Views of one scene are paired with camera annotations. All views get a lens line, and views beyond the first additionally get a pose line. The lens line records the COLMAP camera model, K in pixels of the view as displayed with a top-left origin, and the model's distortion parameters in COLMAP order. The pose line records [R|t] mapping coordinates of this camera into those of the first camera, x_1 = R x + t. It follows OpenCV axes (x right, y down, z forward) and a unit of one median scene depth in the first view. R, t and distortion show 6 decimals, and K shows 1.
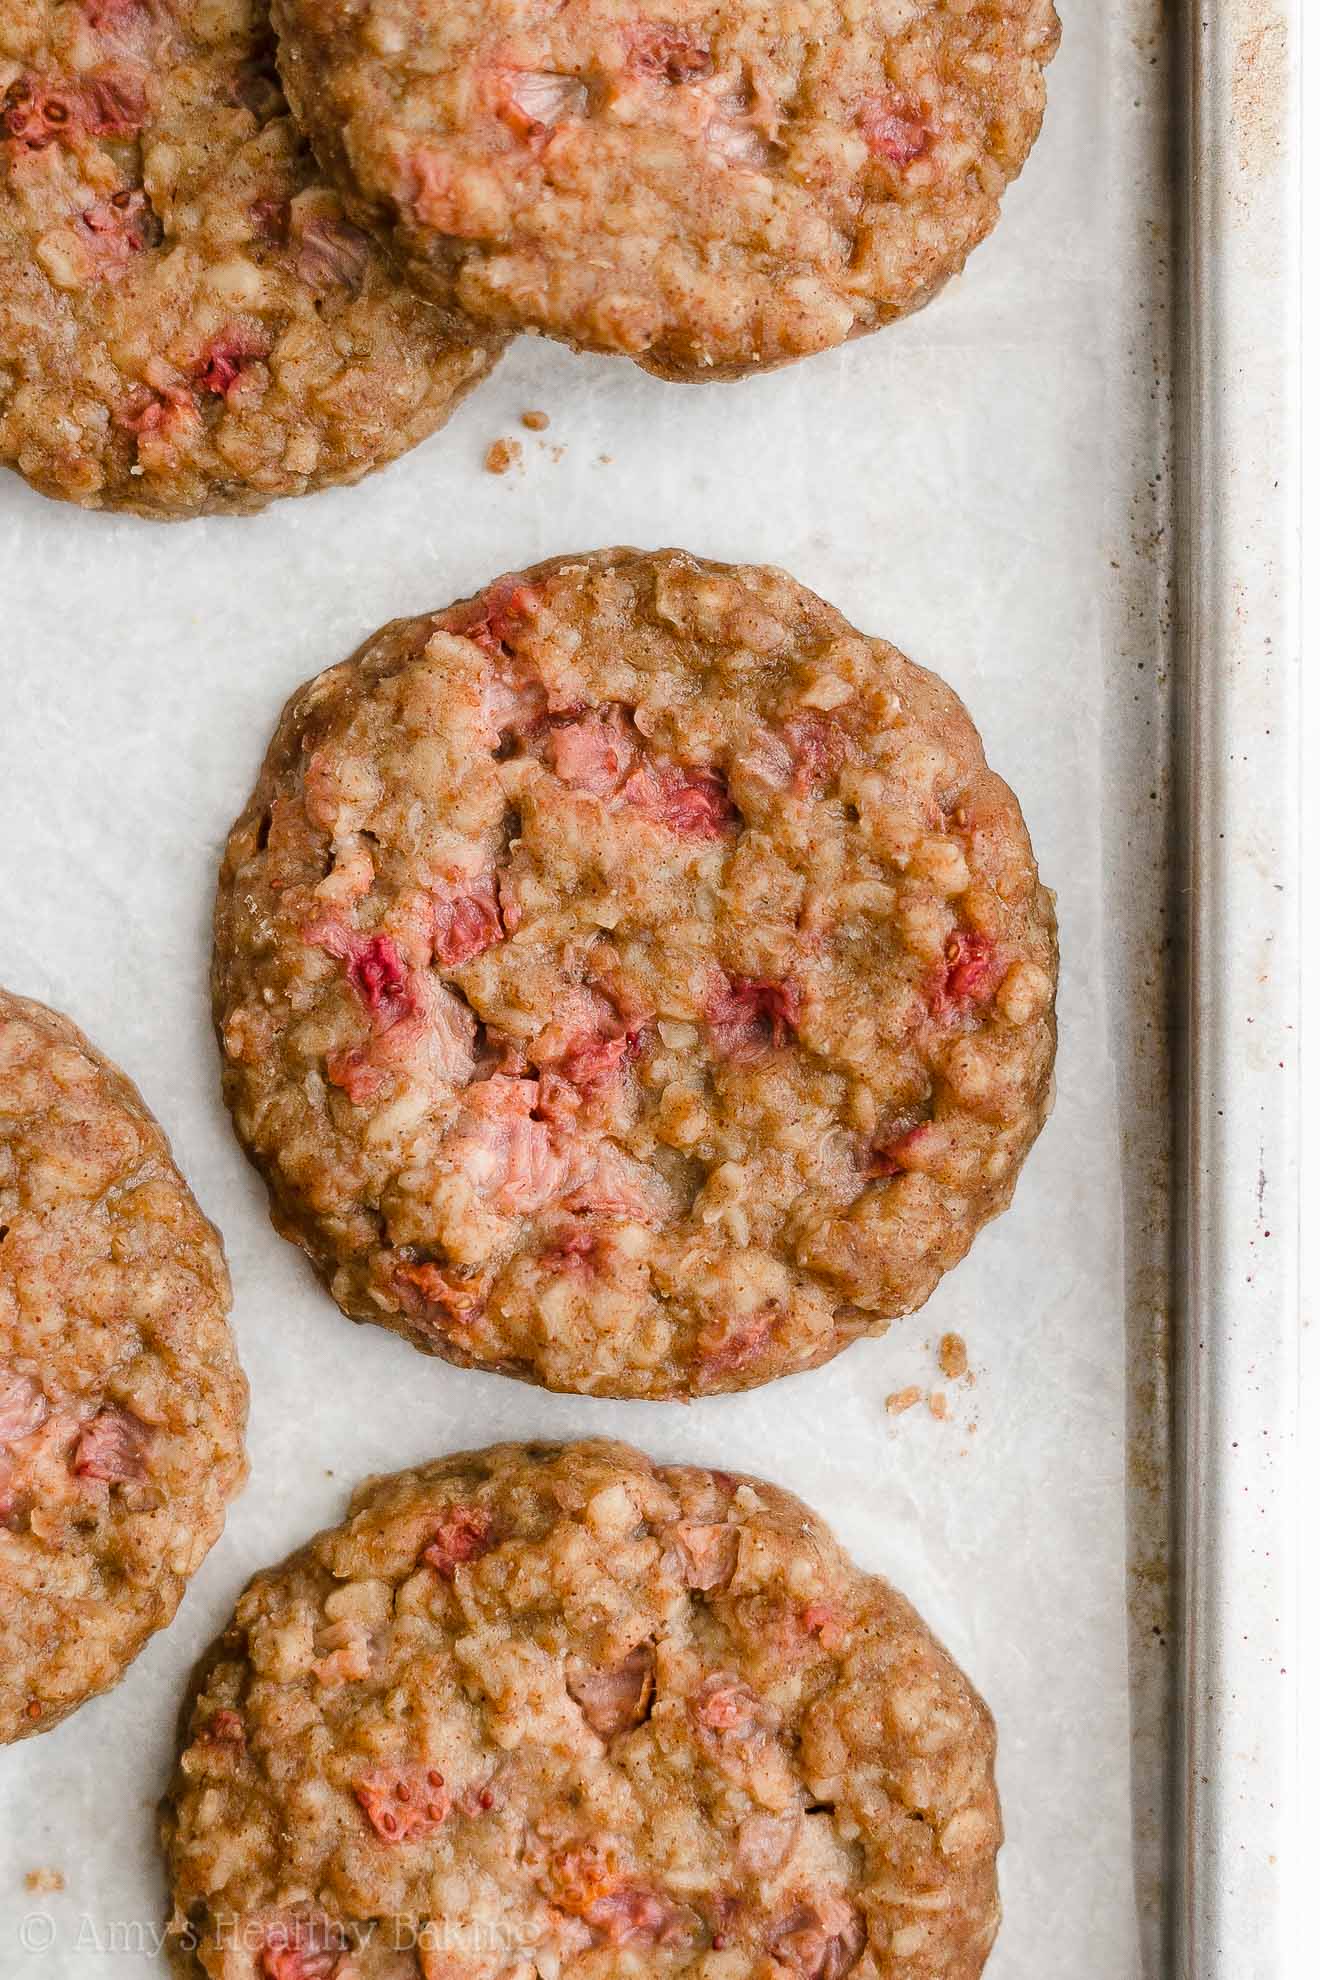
lens RADIAL K [[5189.0, 0, 660.0], [0, 5189.0, 990.0], [0, 0, 1]] dist [-0.122712, 0.017283]
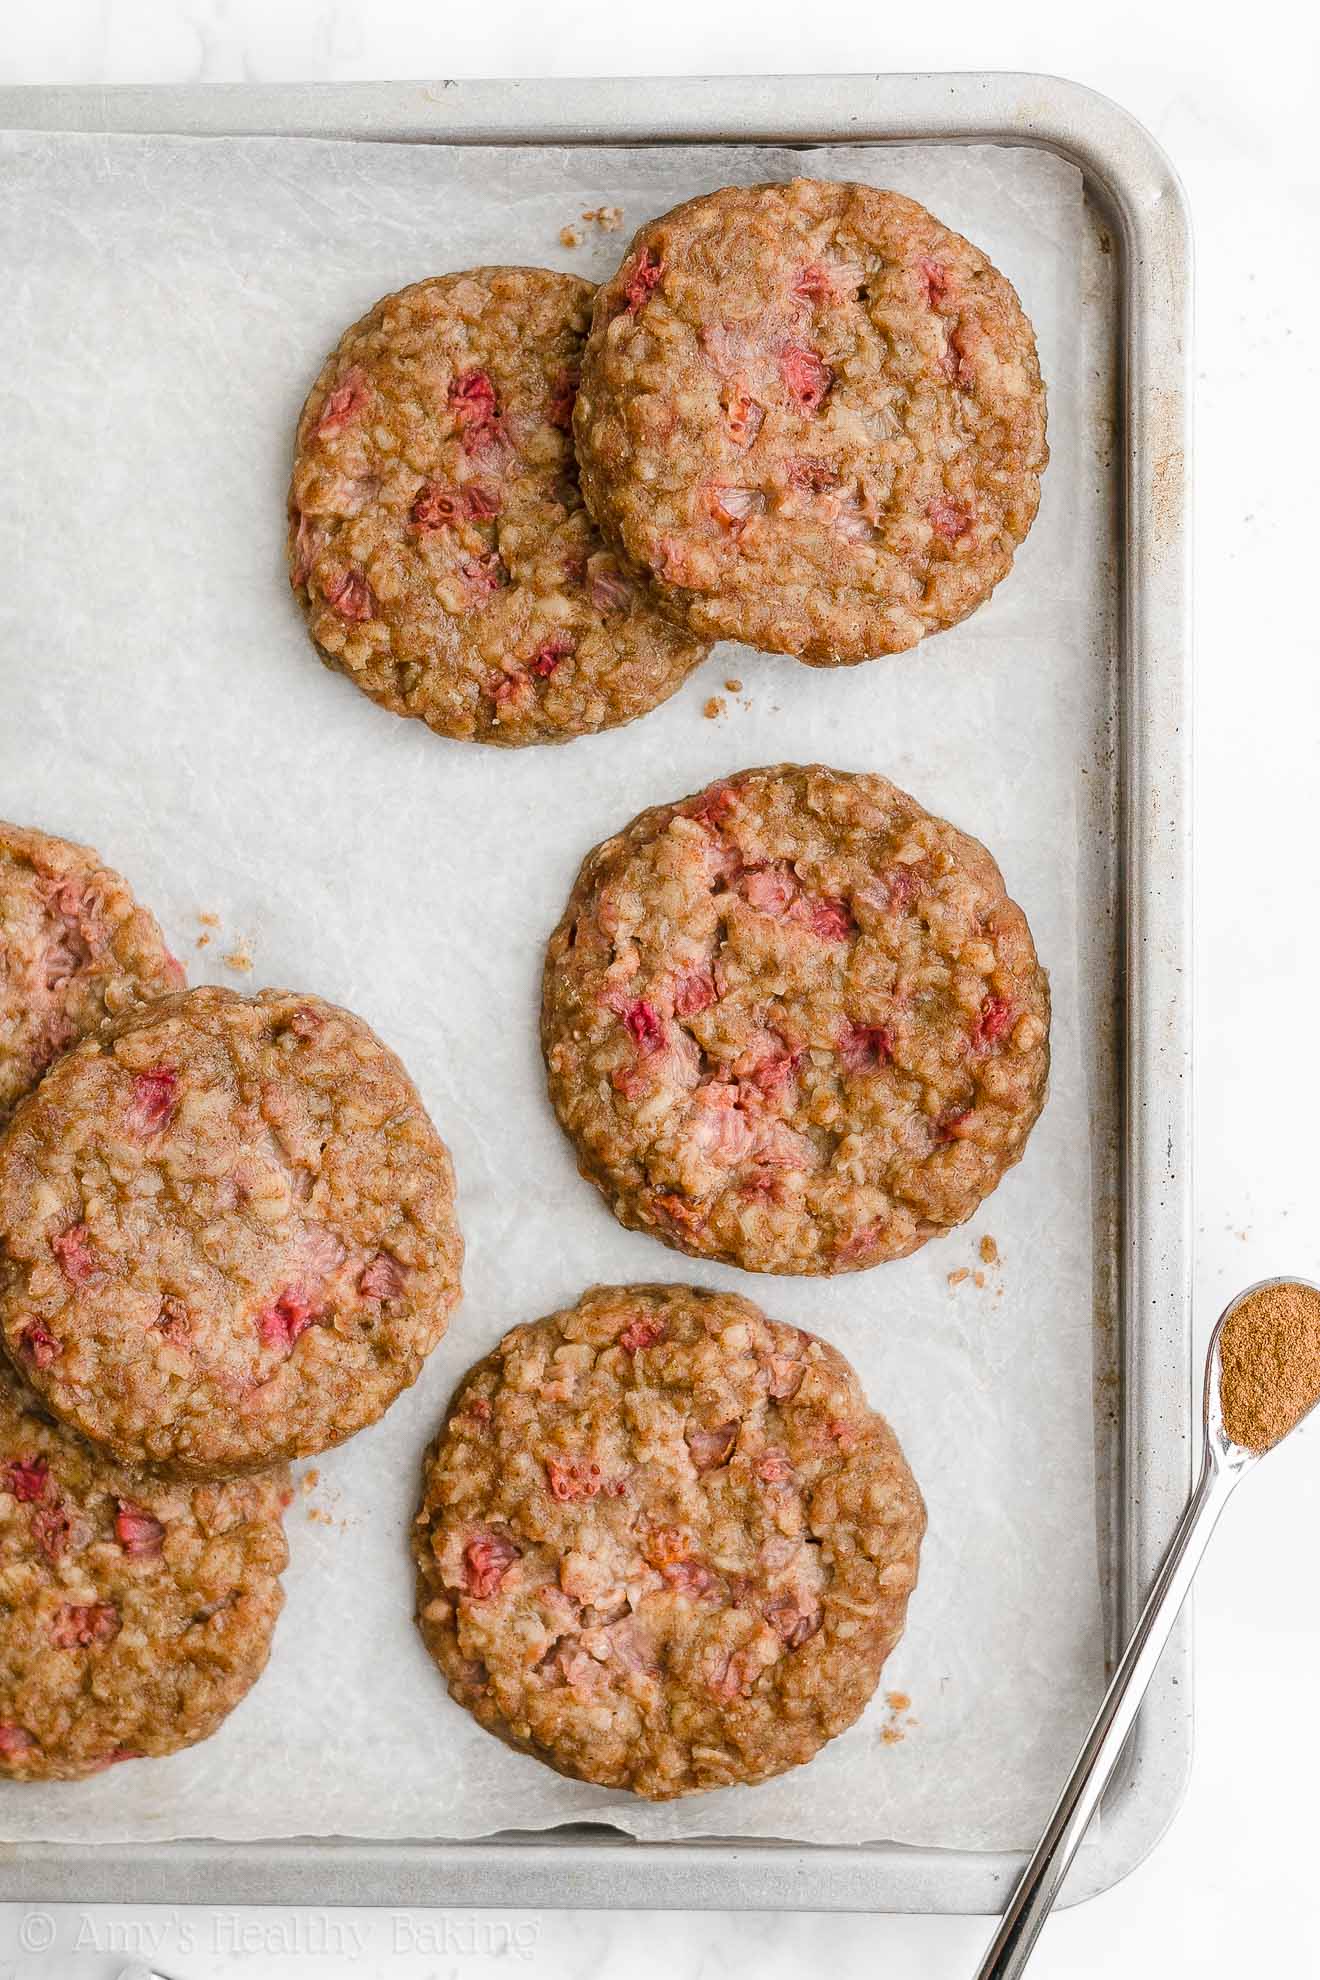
lens RADIAL K [[5189.0, 0, 660.0], [0, 5189.0, 990.0], [0, 0, 1]] dist [-0.122712, 0.017283]
pose [[0.999486, -0.004240, -0.031772, 0.004598], [0.004898, 0.999775, 0.020663, -0.048115], [0.031677, -0.020808, 0.999282, -0.672166]]
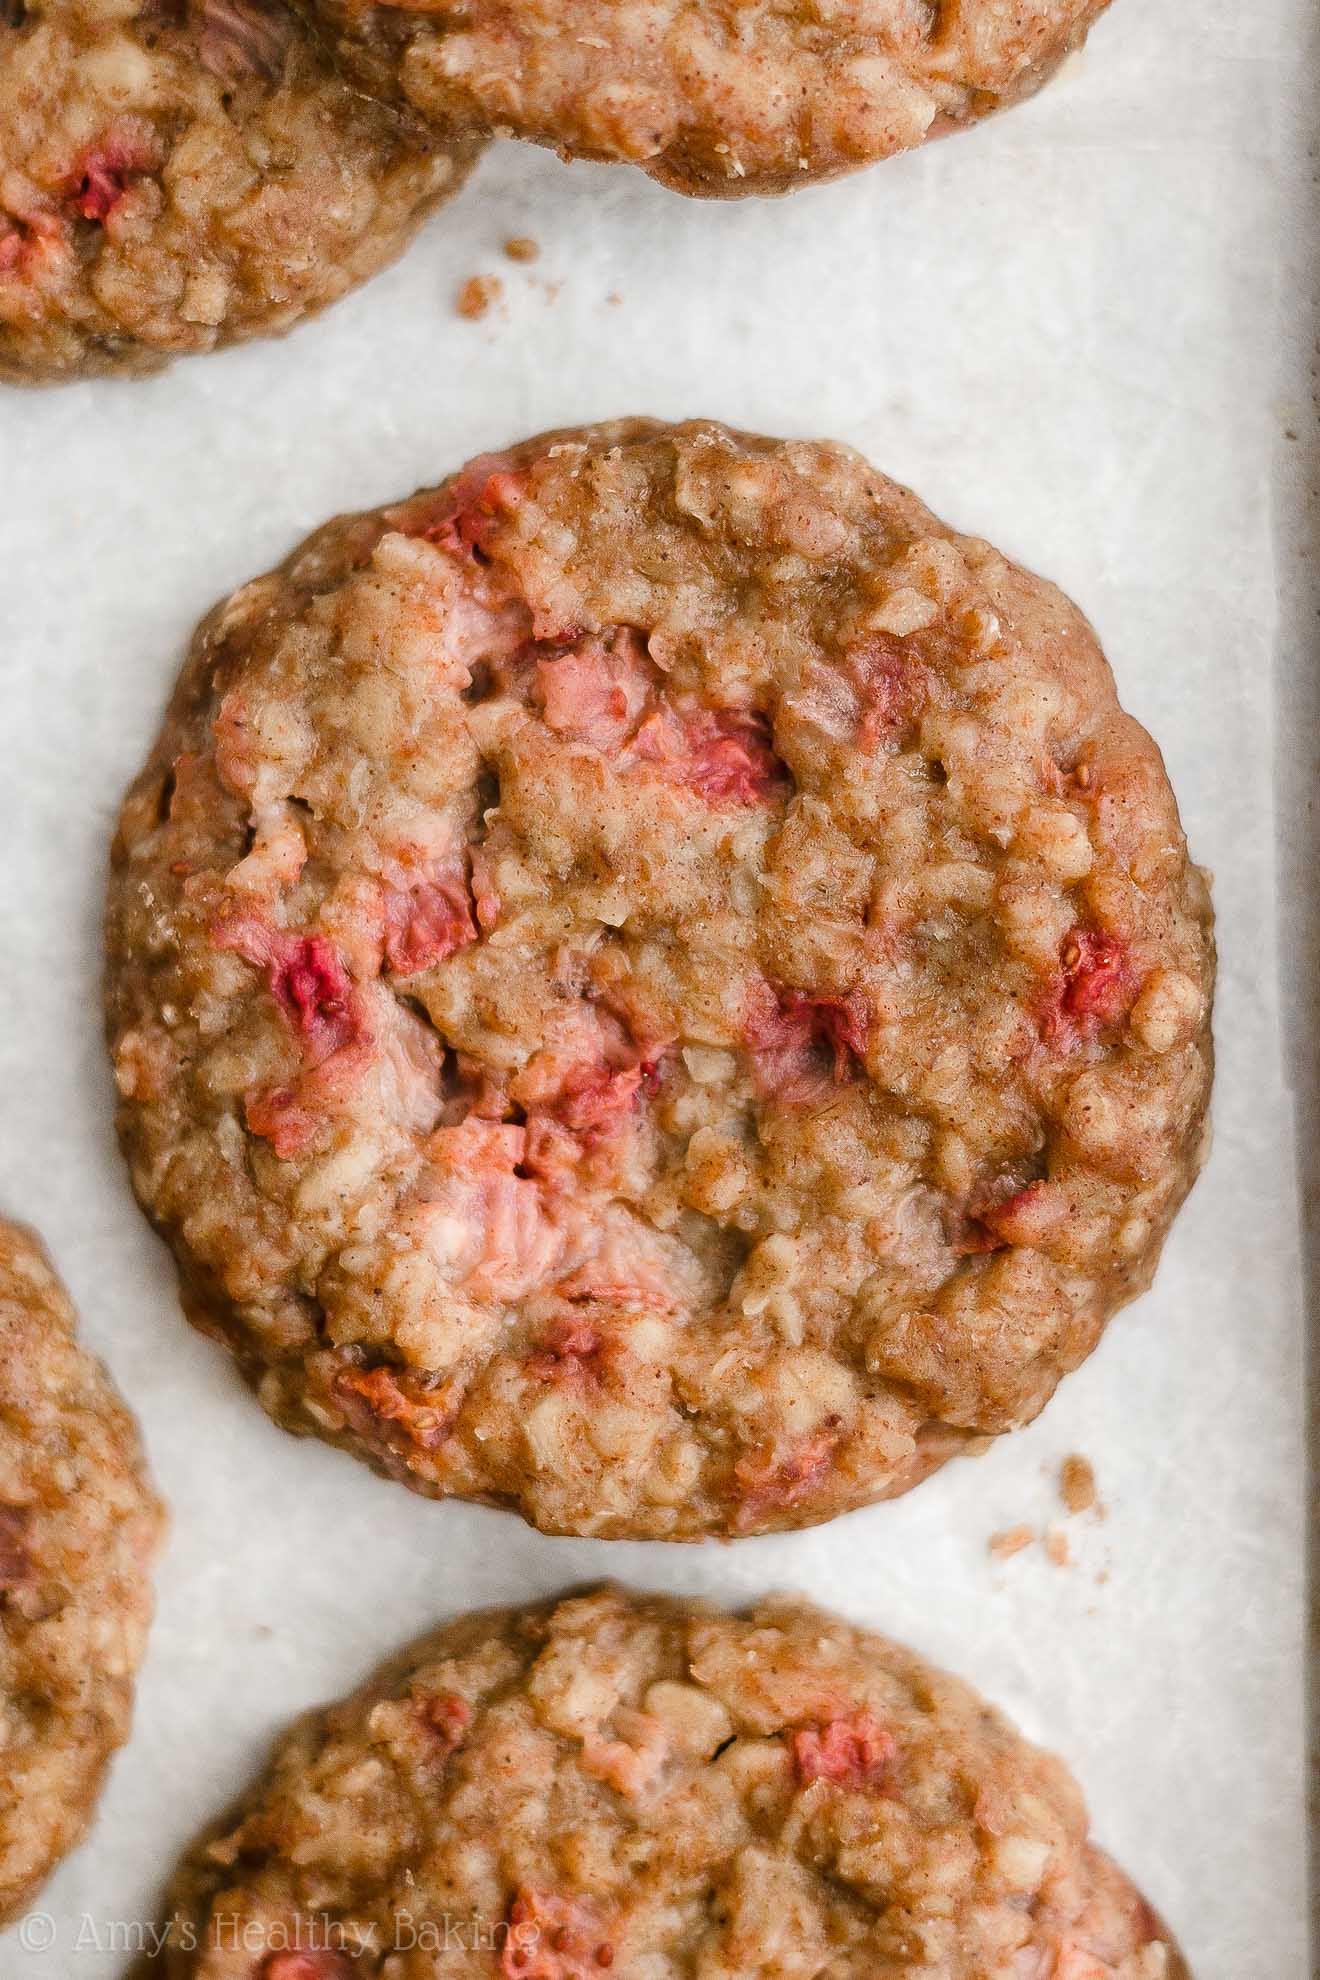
lens RADIAL K [[5411.8, 0, 657.9], [0, 5411.8, 959.9], [0, 0, 1]] dist [-0.072108, -0.925835]
pose [[0.998856, -0.003173, -0.047704, 0.033806], [0.004673, 0.999497, 0.031374, -0.031550], [0.047580, -0.031561, 0.998369, 0.214145]]
